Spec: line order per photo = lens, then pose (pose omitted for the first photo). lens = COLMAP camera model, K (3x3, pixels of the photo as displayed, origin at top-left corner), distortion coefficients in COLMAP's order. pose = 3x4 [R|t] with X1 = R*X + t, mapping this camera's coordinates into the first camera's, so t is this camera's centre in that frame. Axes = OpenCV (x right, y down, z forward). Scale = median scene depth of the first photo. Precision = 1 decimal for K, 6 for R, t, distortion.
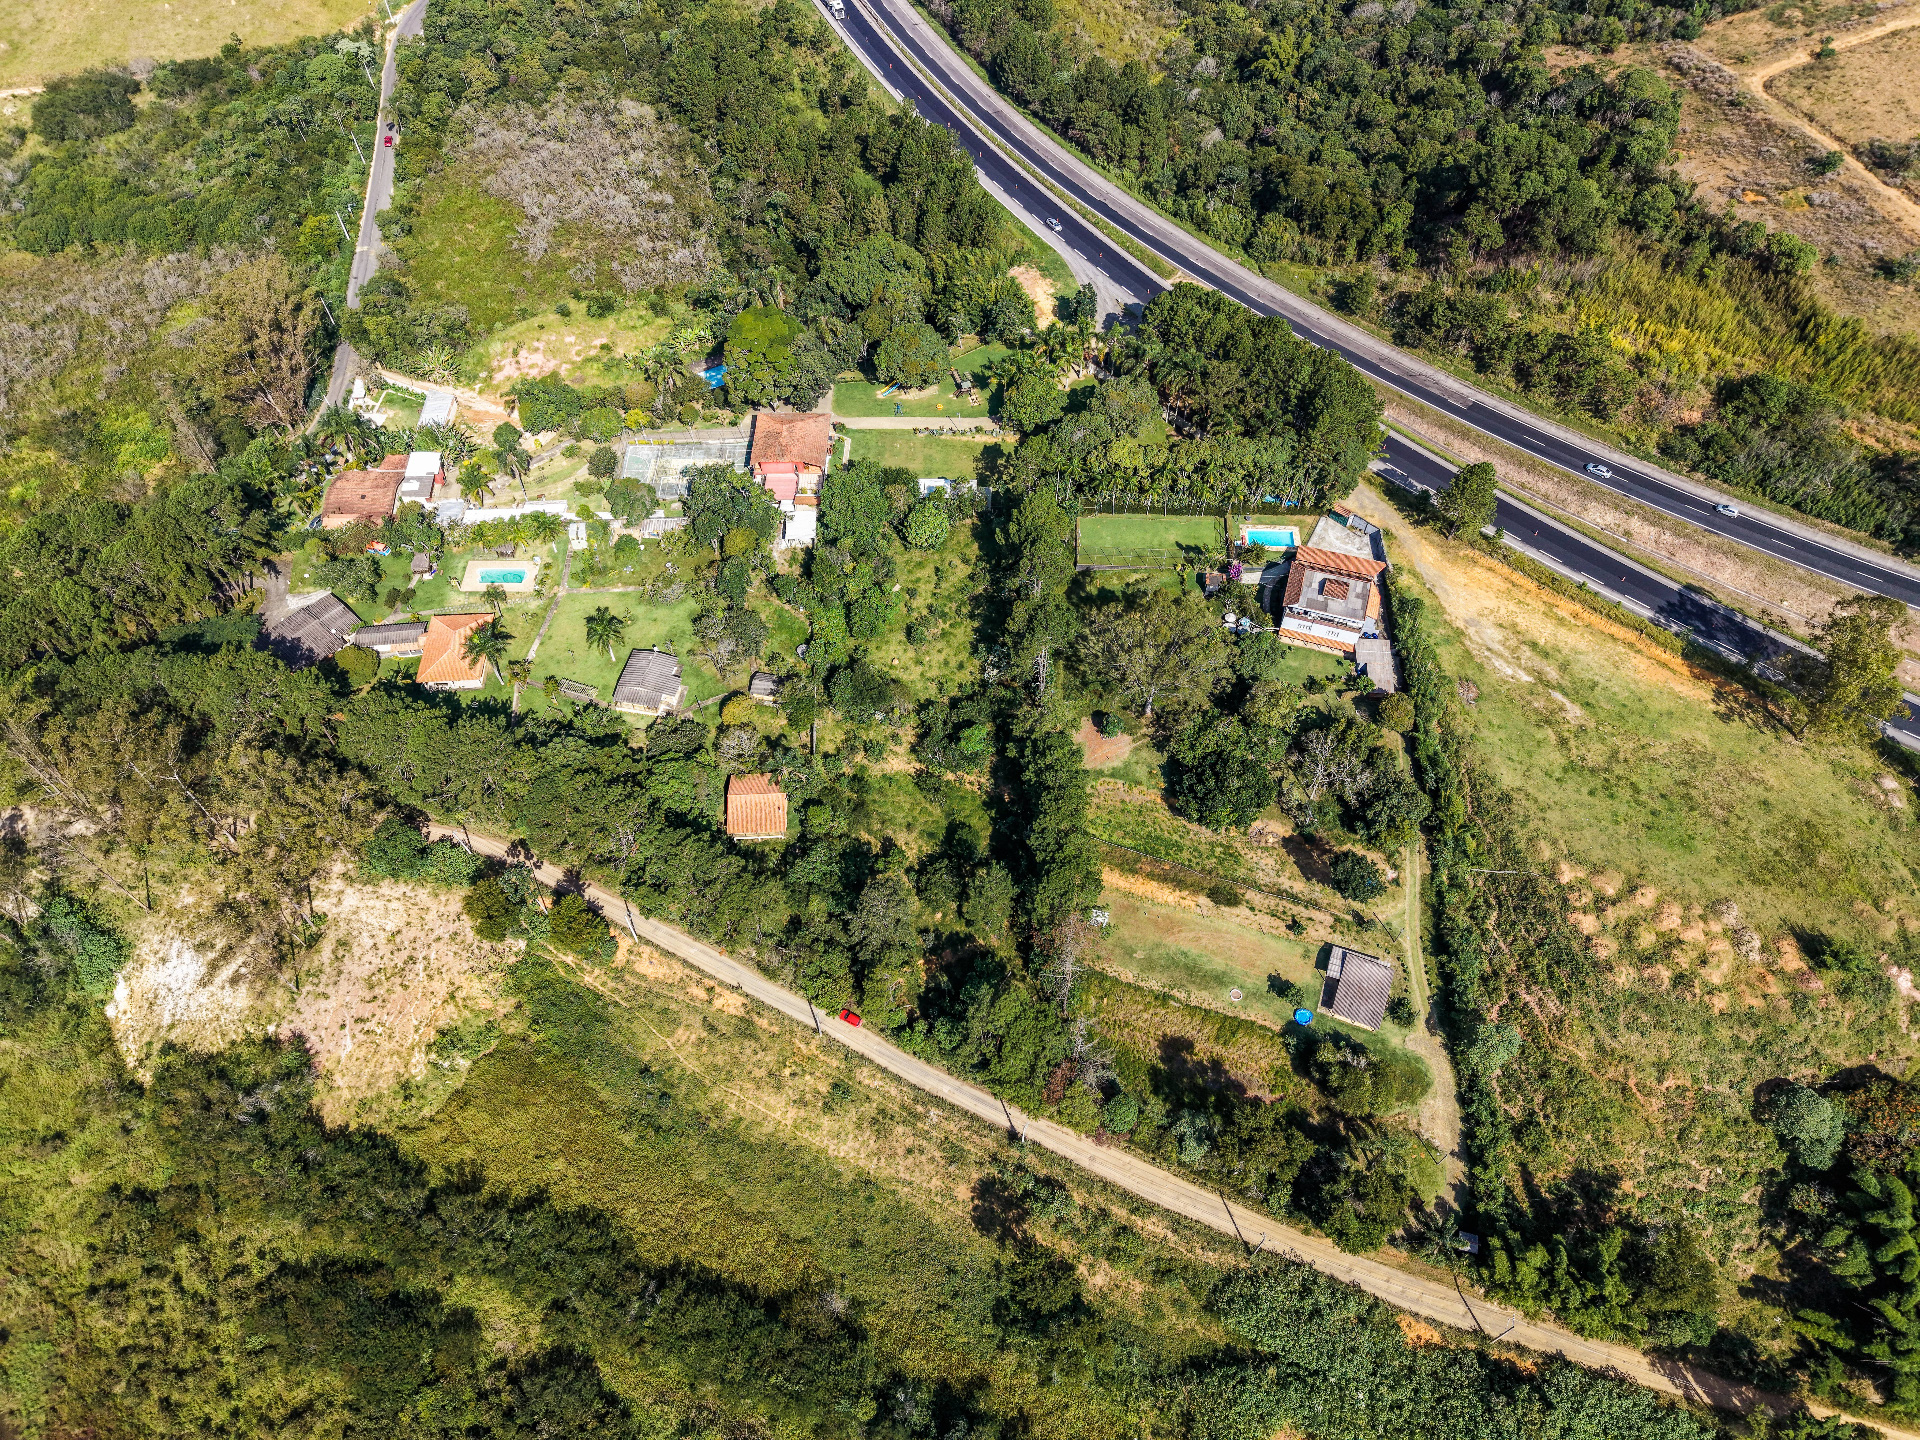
lens RADIAL K [[1285.6, 0, 961.3], [0, 1285.6, 716.4], [0, 0, 1]] dist [0.044995, -0.039929]
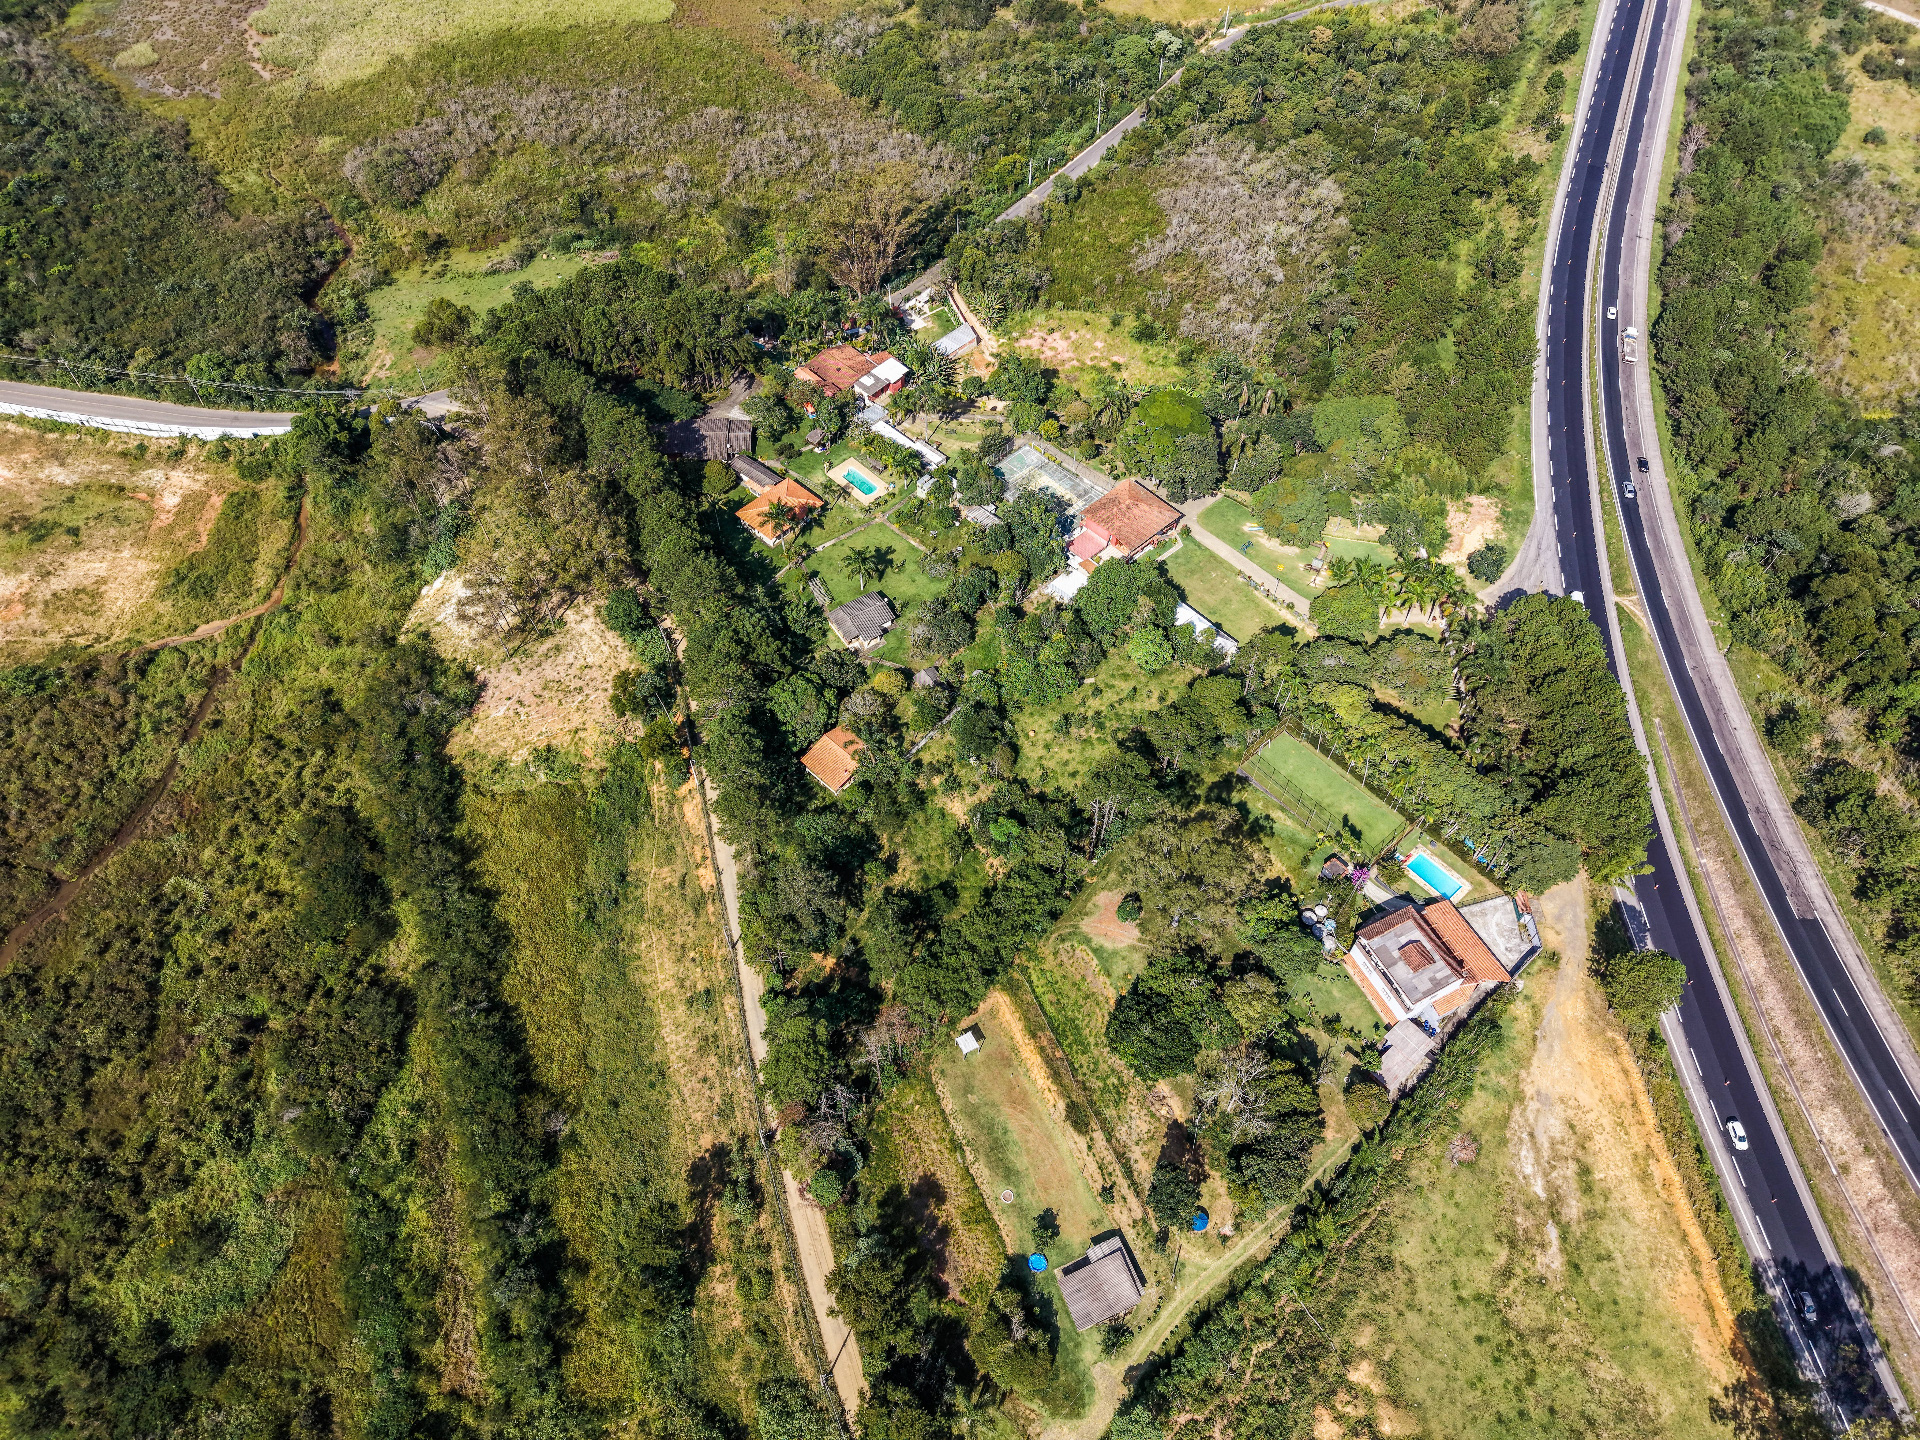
lens RADIAL K [[1285.6, 0, 961.3], [0, 1285.6, 716.4], [0, 0, 1]] dist [0.044995, -0.039929]
pose [[0.695156, 0.582644, -0.421050, 0.361509], [-0.588945, 0.797459, 0.131161, -0.167753], [0.412190, 0.156798, 0.897504, 0.049062]]
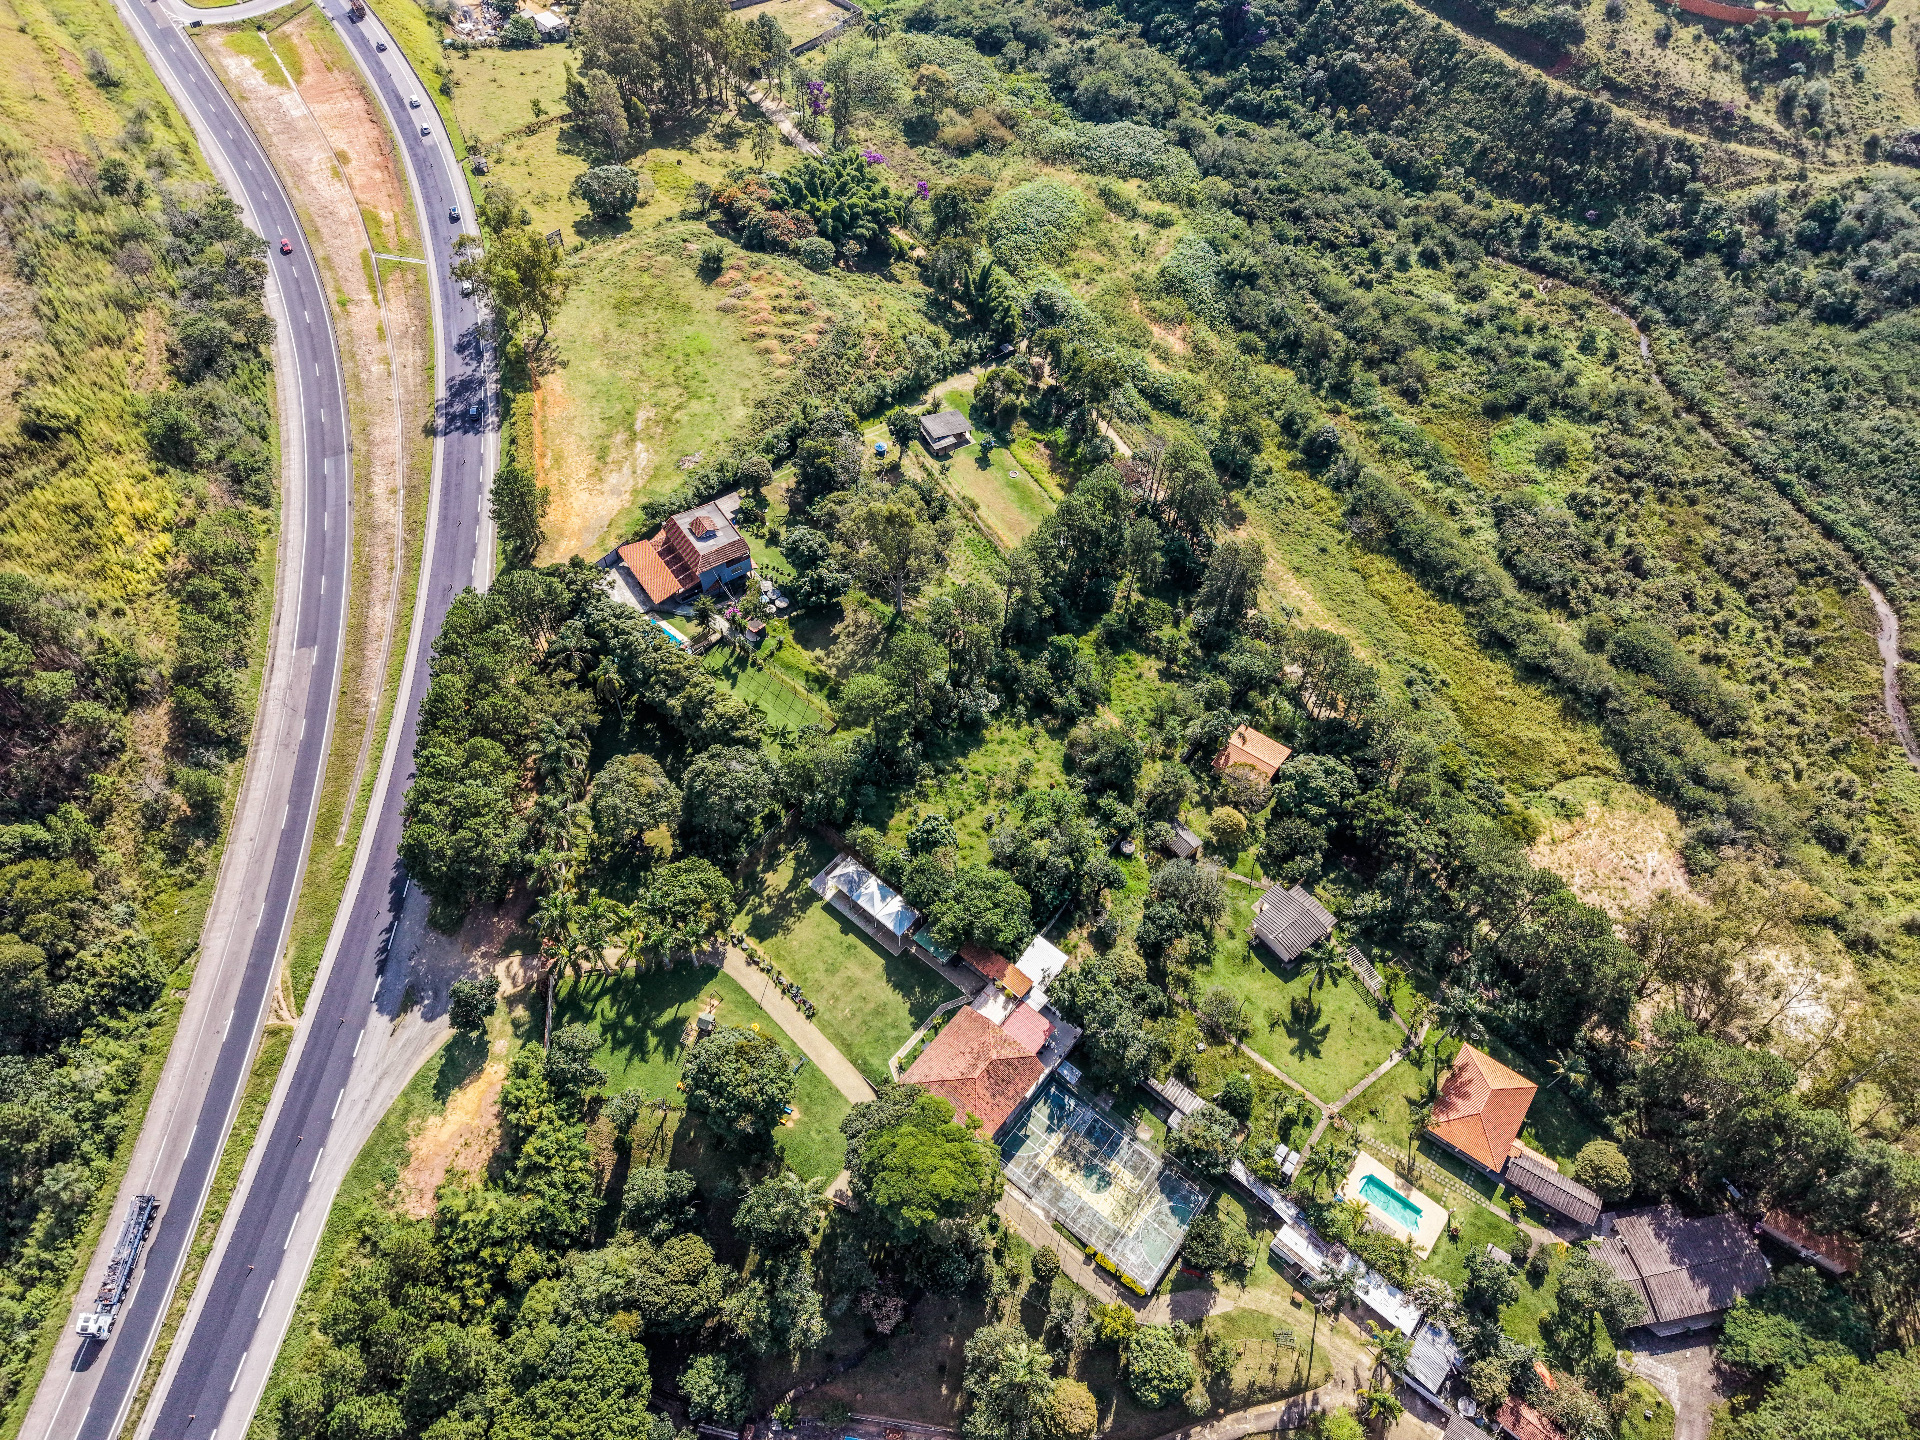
lens RADIAL K [[1285.6, 0, 961.3], [0, 1285.6, 716.4], [0, 0, 1]] dist [0.044995, -0.039929]
pose [[-0.782691, -0.511342, 0.354858, -0.329920], [0.491094, -0.157083, 0.856827, -0.939914], [-0.382389, 0.844899, 0.374064, 0.681390]]
